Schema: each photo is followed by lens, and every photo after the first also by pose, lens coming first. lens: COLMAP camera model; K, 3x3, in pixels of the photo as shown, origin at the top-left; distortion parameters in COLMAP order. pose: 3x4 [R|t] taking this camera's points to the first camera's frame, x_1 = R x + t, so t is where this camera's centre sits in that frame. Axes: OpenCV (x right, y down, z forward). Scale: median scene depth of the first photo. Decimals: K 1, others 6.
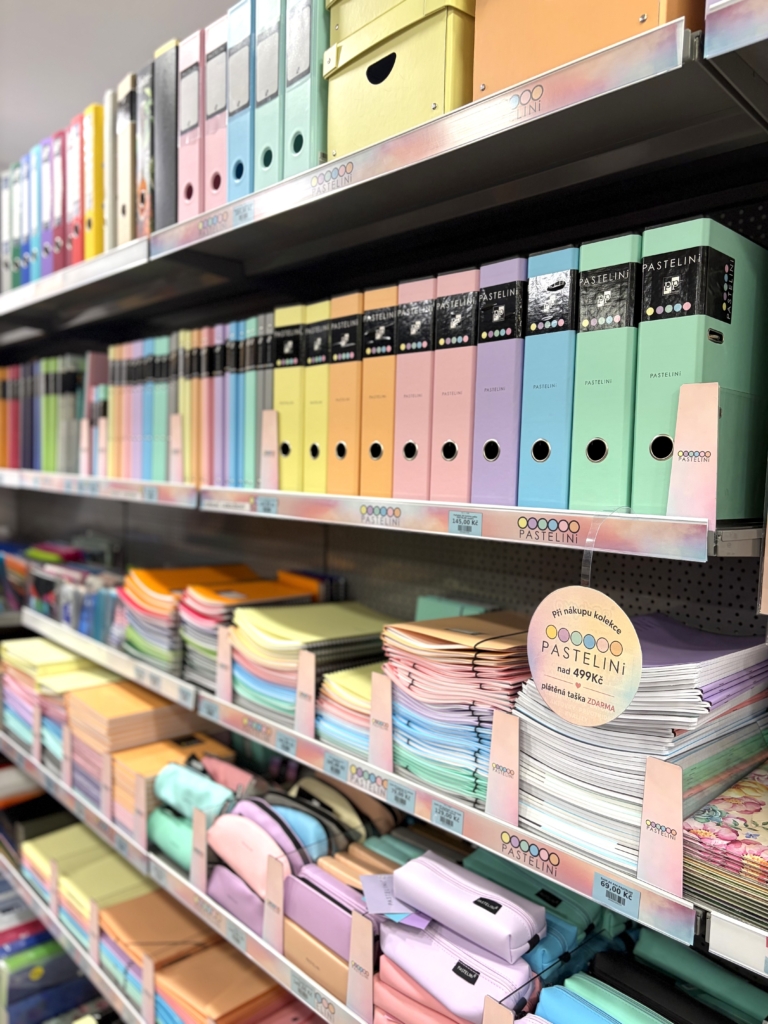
lens RADIAL K [[777.6, 0, 384.0], [0, 777.6, 512.0], [0, 0, 1]] dist [0.060631, -0.089828]
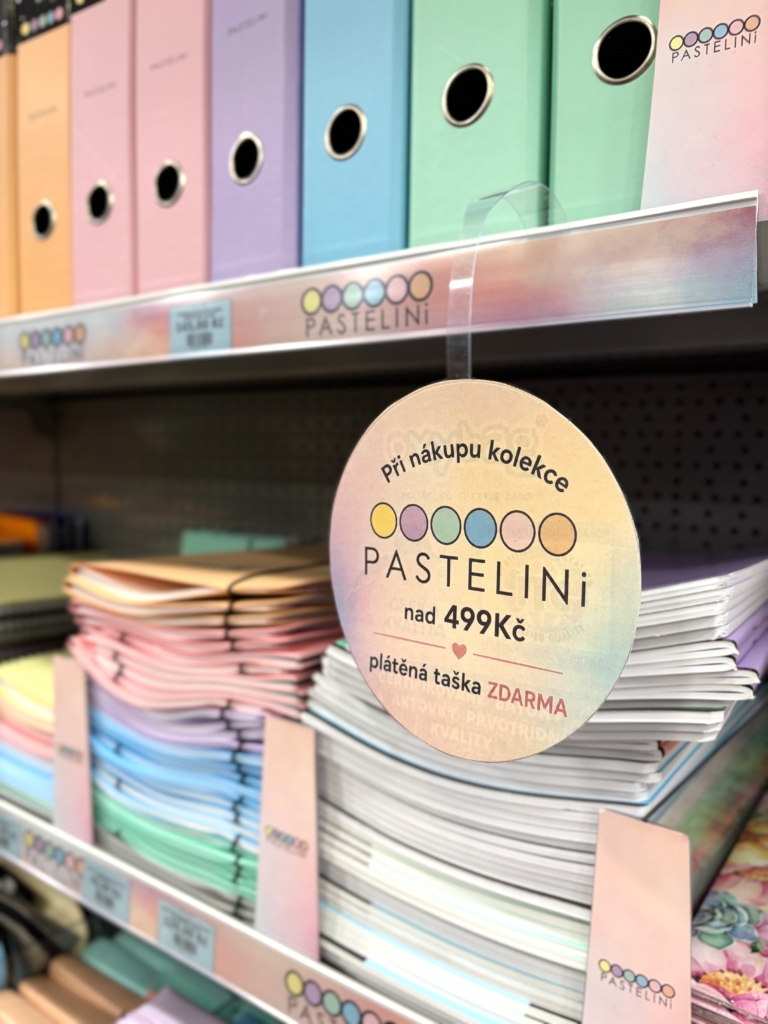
lens RADIAL K [[774.9, 0, 368.4], [0, 774.9, 510.5], [0, 0, 1]] dist [0.004948, 0.000808]
pose [[0.987125, -0.025044, 0.157975, 0.128760], [0.023387, 0.999650, 0.012339, 0.122199], [-0.158229, -0.008485, 0.987366, 0.517826]]
